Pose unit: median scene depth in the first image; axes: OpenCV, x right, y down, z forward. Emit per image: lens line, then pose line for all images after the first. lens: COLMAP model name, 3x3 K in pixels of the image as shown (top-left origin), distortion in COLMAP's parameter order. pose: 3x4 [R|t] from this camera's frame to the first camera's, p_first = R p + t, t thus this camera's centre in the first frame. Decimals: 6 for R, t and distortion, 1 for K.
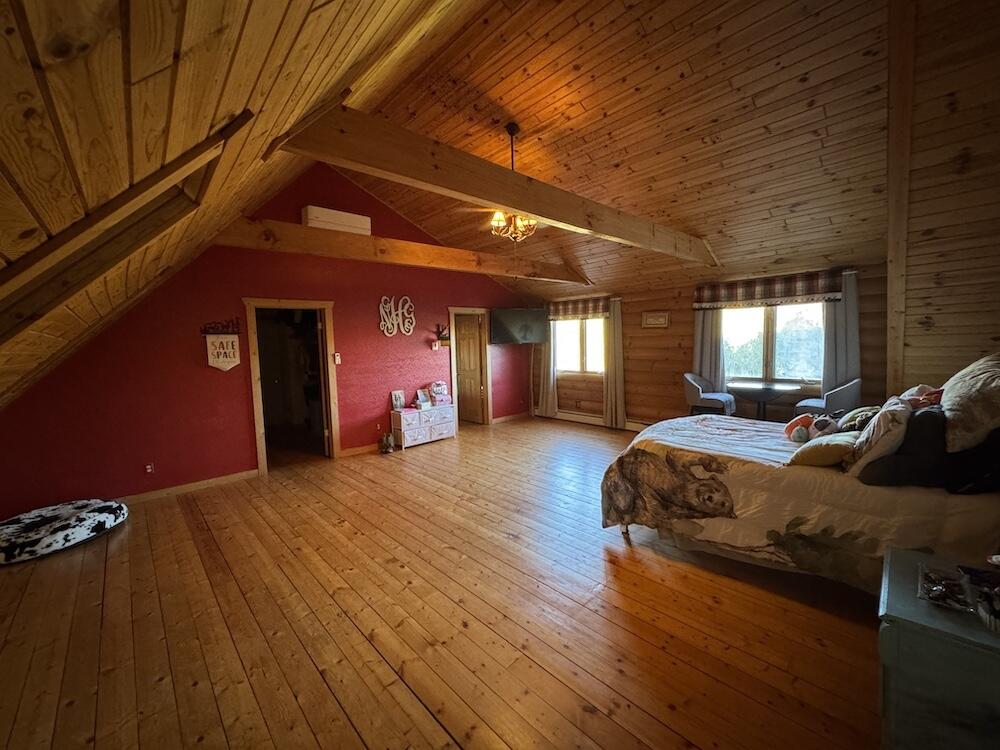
lens RADIAL K [[399.9, 0, 502.7], [0, 399.9, 372.9], [0, 0, 1]] dist [-0.000520, -0.000024]
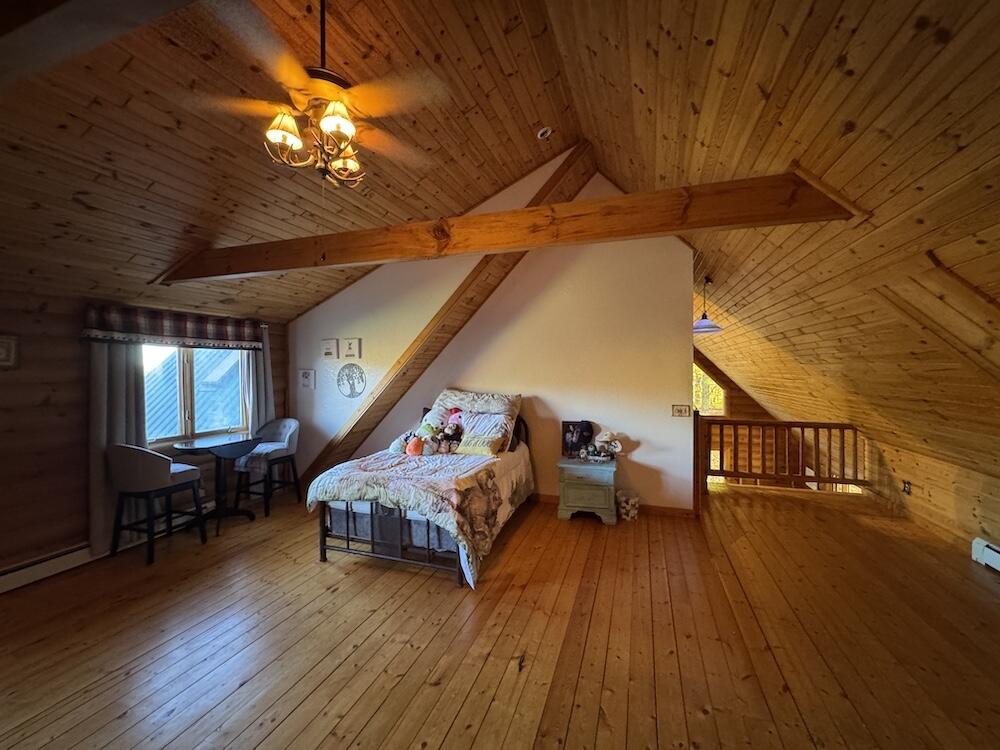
lens RADIAL K [[399.9, 0, 503.8], [0, 399.9, 372.9], [0, 0, 1]] dist [-0.000520, -0.000024]
pose [[-0.462216, 0.023892, 0.886445, -0.373100], [0.093797, 0.995346, 0.022081, -0.072400], [-0.881793, 0.093352, -0.462306, 0.821580]]
